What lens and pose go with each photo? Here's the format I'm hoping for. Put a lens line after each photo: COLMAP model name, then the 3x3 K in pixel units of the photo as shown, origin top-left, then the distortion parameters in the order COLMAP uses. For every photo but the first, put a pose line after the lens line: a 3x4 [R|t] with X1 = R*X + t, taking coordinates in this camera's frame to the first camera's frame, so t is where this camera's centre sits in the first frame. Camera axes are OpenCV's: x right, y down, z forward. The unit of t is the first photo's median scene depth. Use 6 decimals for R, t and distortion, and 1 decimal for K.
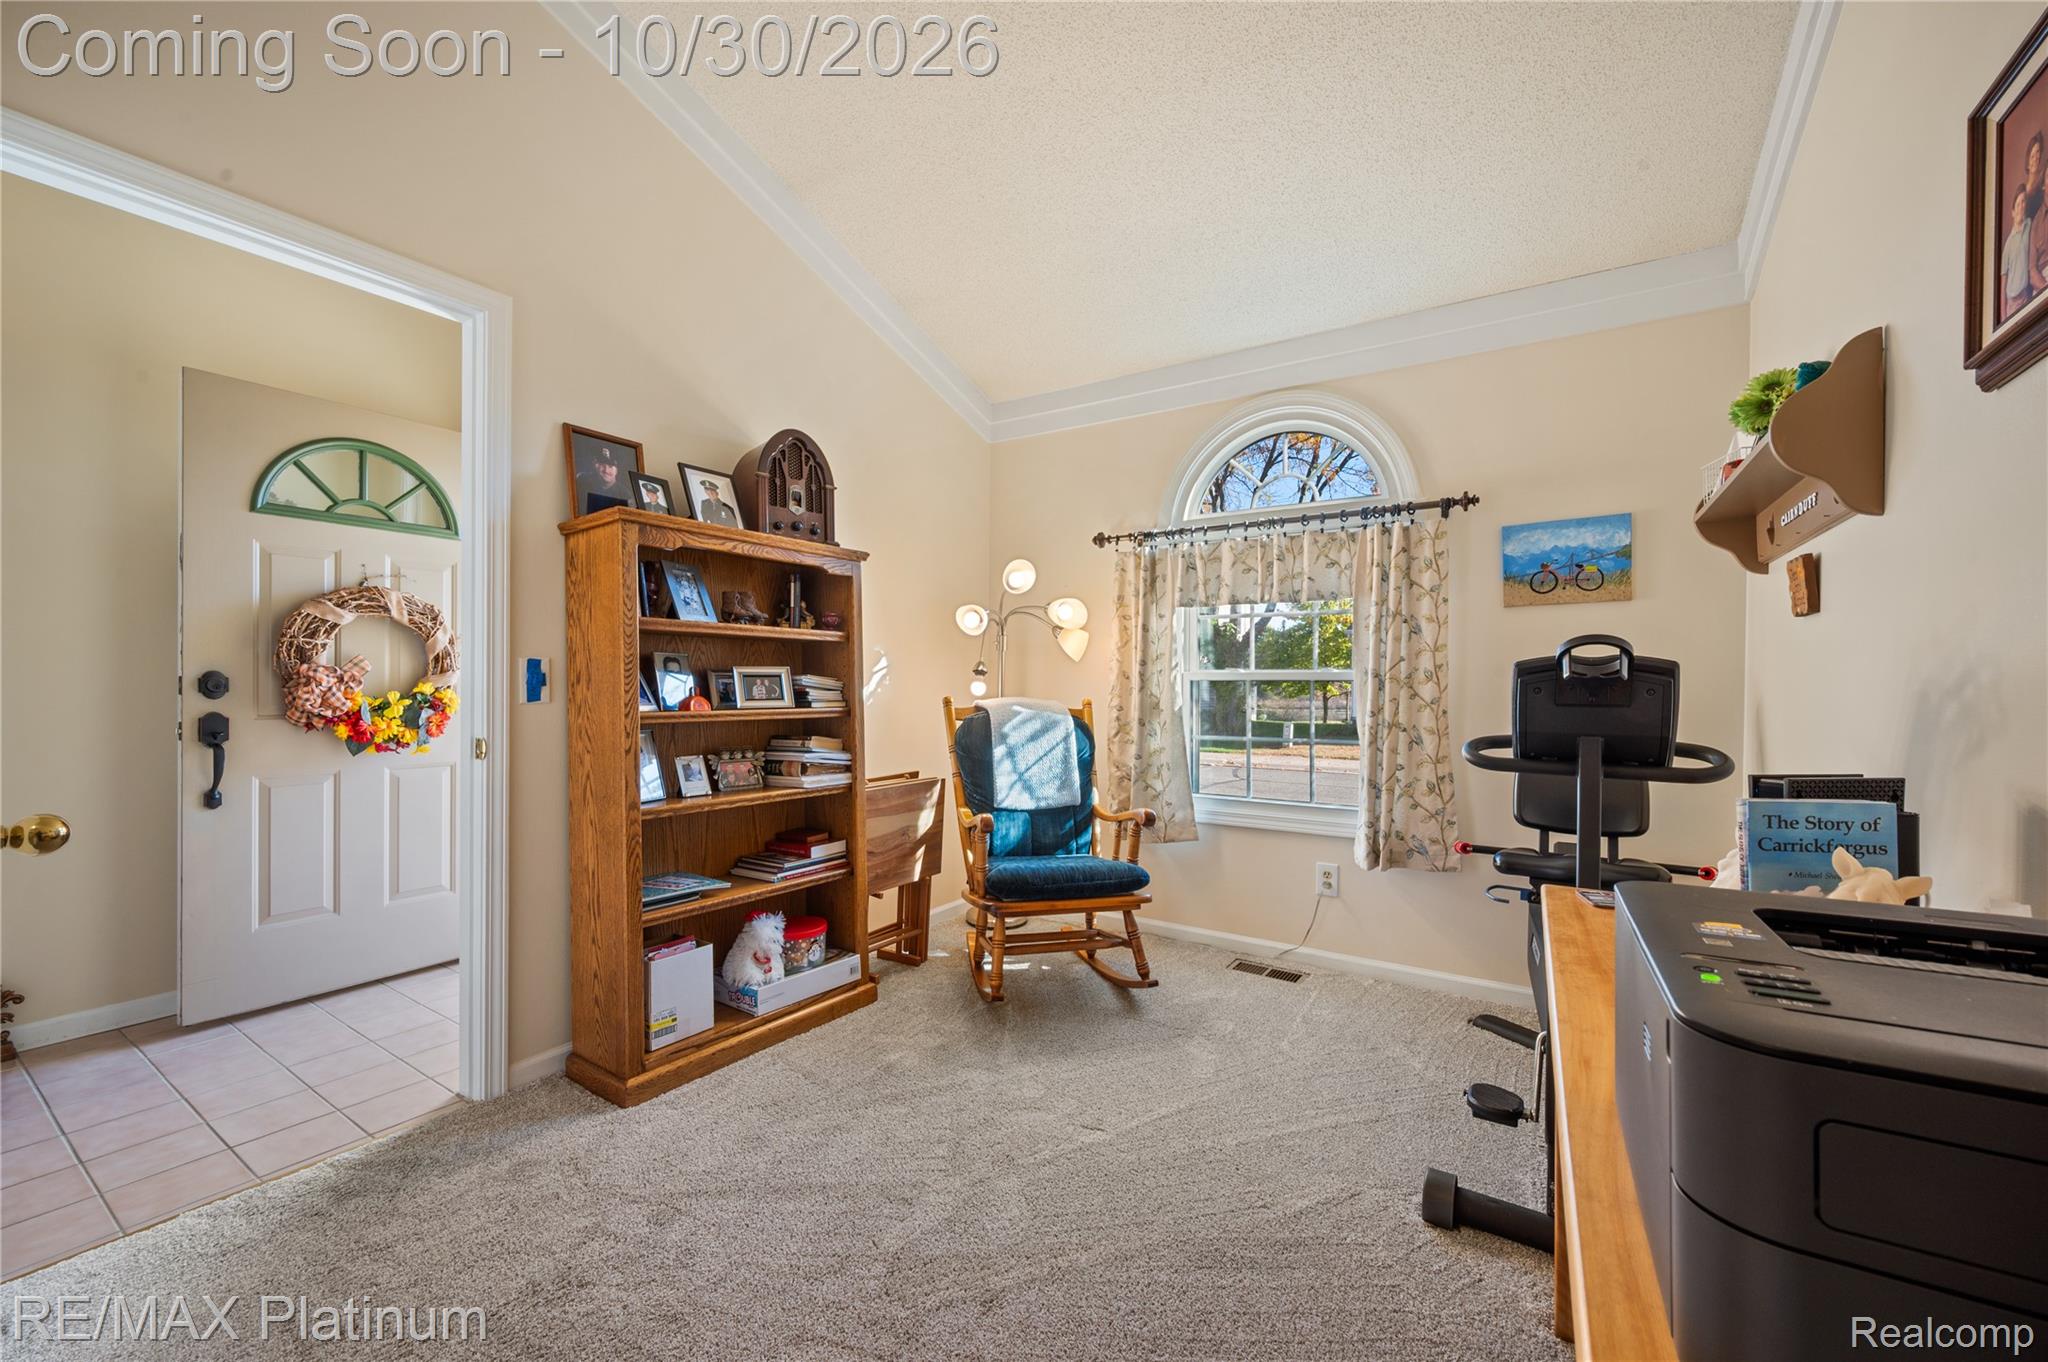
lens RADIAL K [[819.5, 0, 1023.0], [0, 819.5, 688.5], [0, 0, 1]] dist [-0.000069, -0.000351]
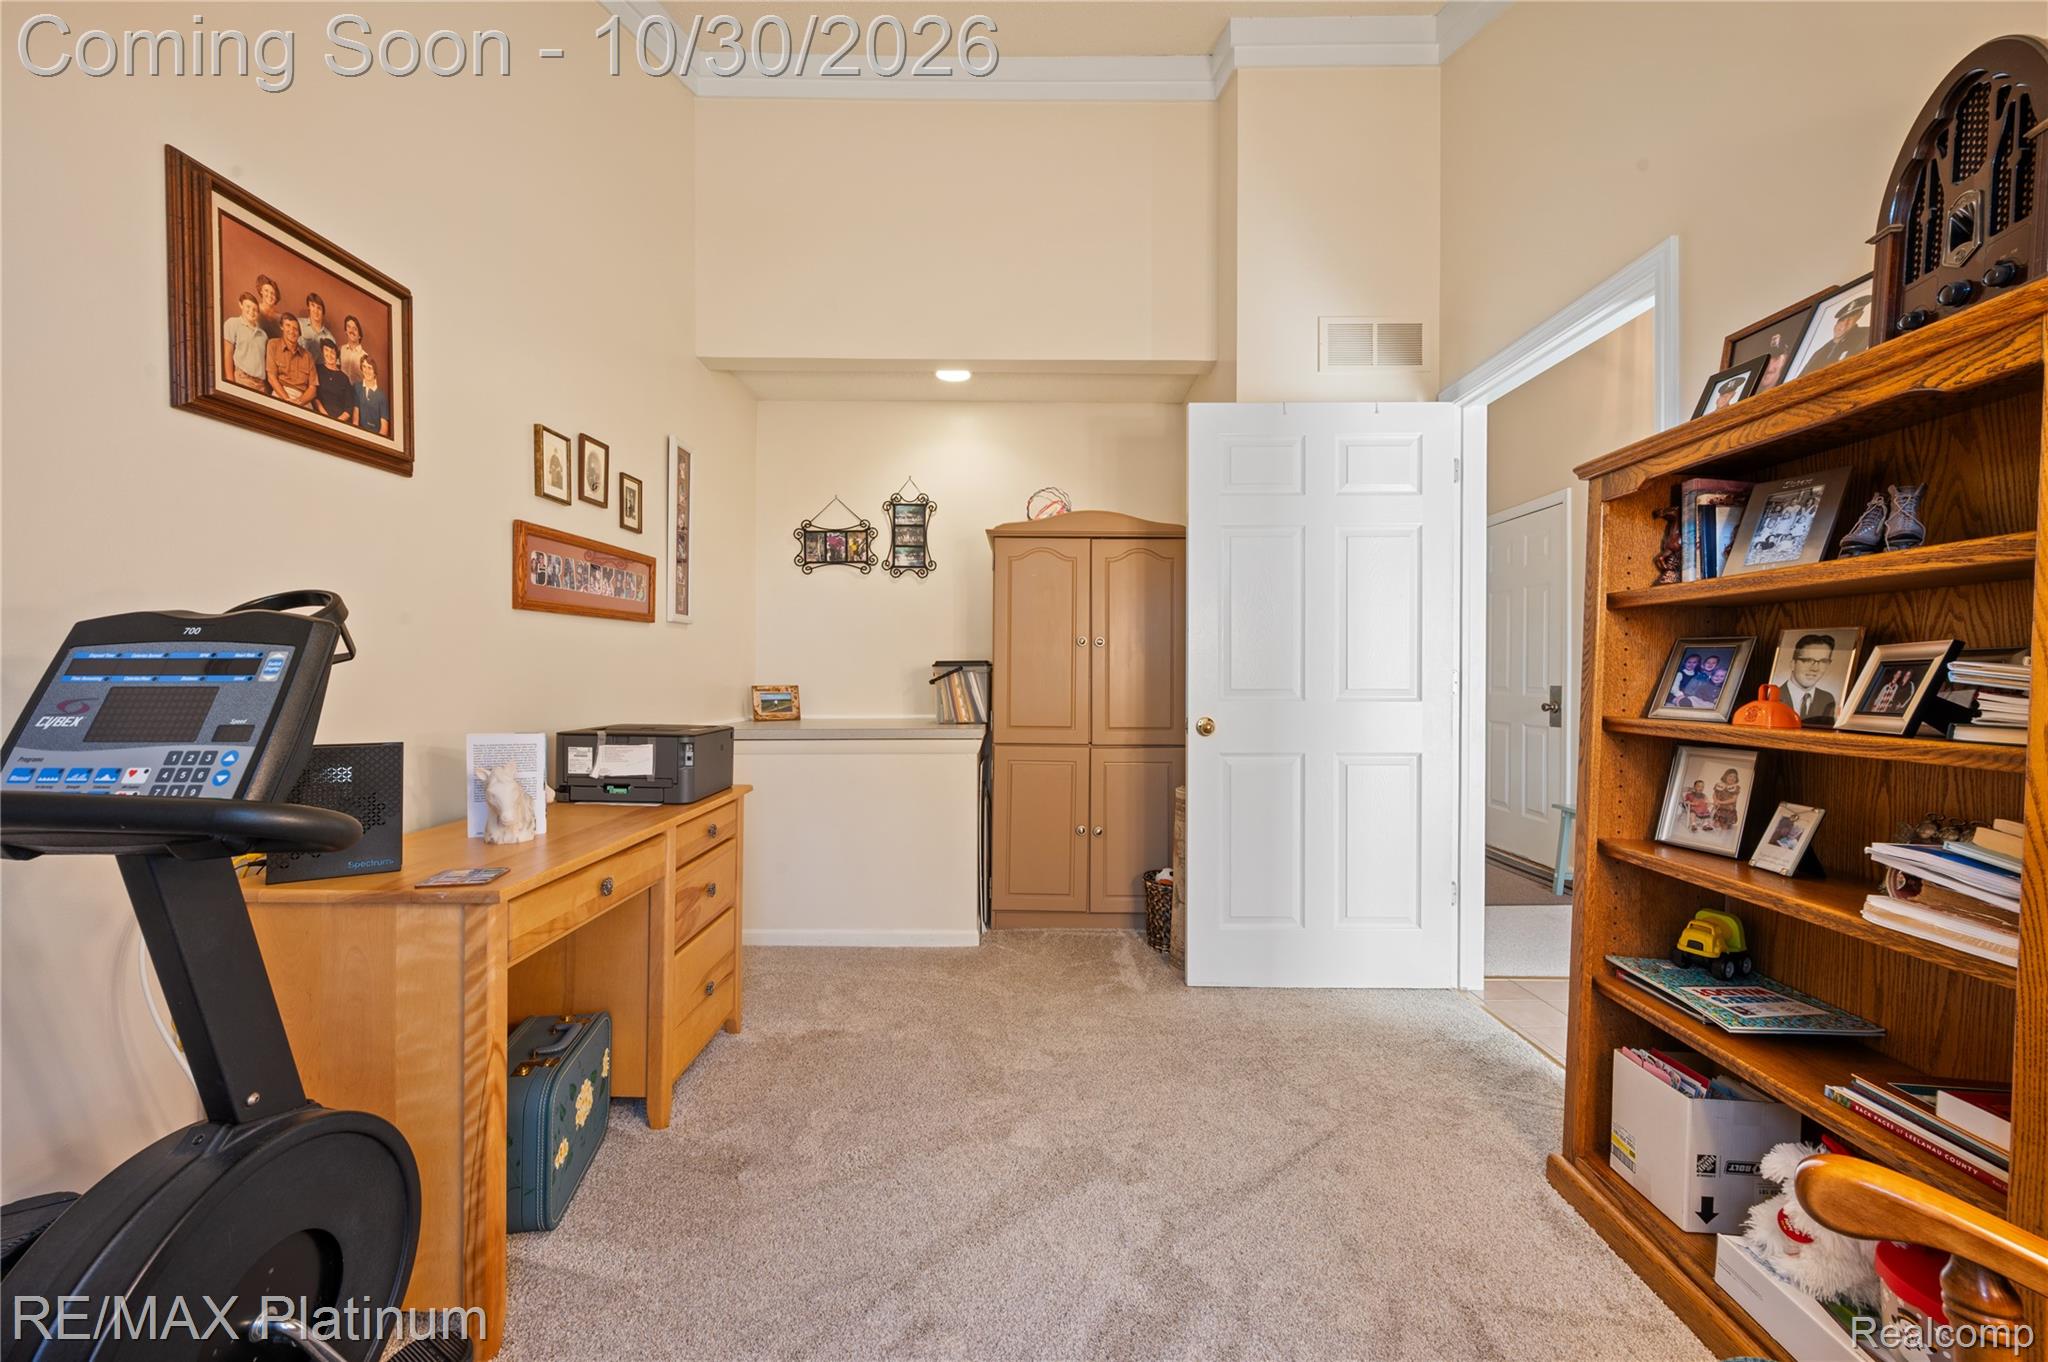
lens RADIAL K [[819.5, 0, 1020.4], [0, 819.5, 677.3], [0, 0, 1]] dist [-0.000069, -0.000351]
pose [[-0.847400, -0.008234, -0.530891, 0.324029], [-0.011389, 0.999932, 0.002670, -0.002407], [0.530832, 0.008309, -0.847436, 1.063150]]
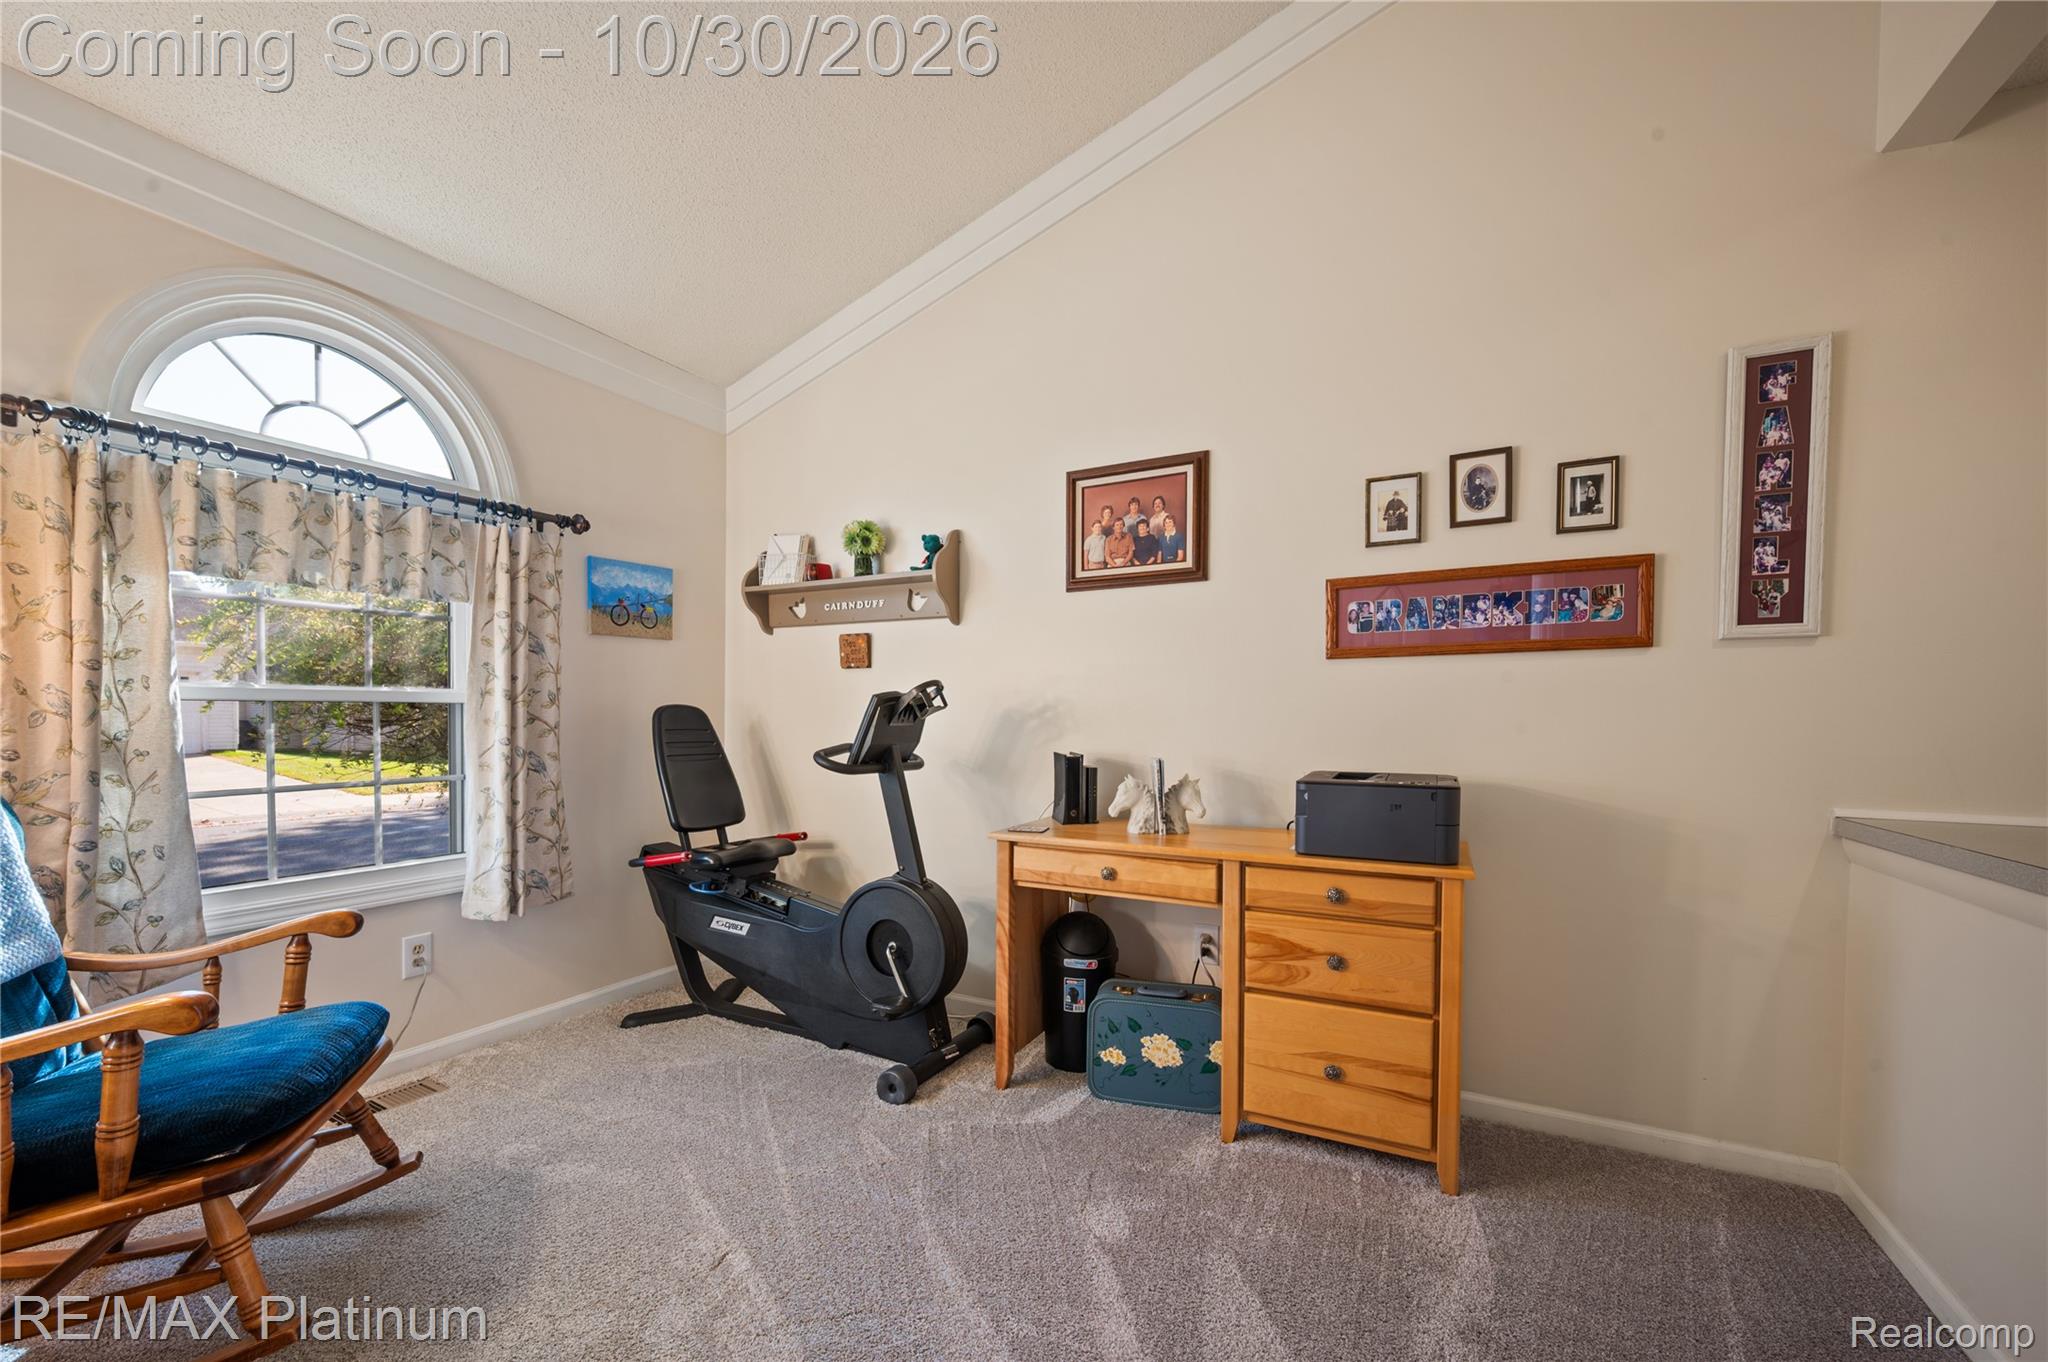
lens RADIAL K [[819.5, 0, 1028.5], [0, 819.5, 732.2], [0, 0, 1]] dist [-0.000069, -0.000351]
pose [[-0.095523, -0.030128, 0.994971, -0.519824], [-0.003264, 0.999546, 0.029953, -0.006941], [-0.995422, -0.000387, -0.095578, 0.554720]]
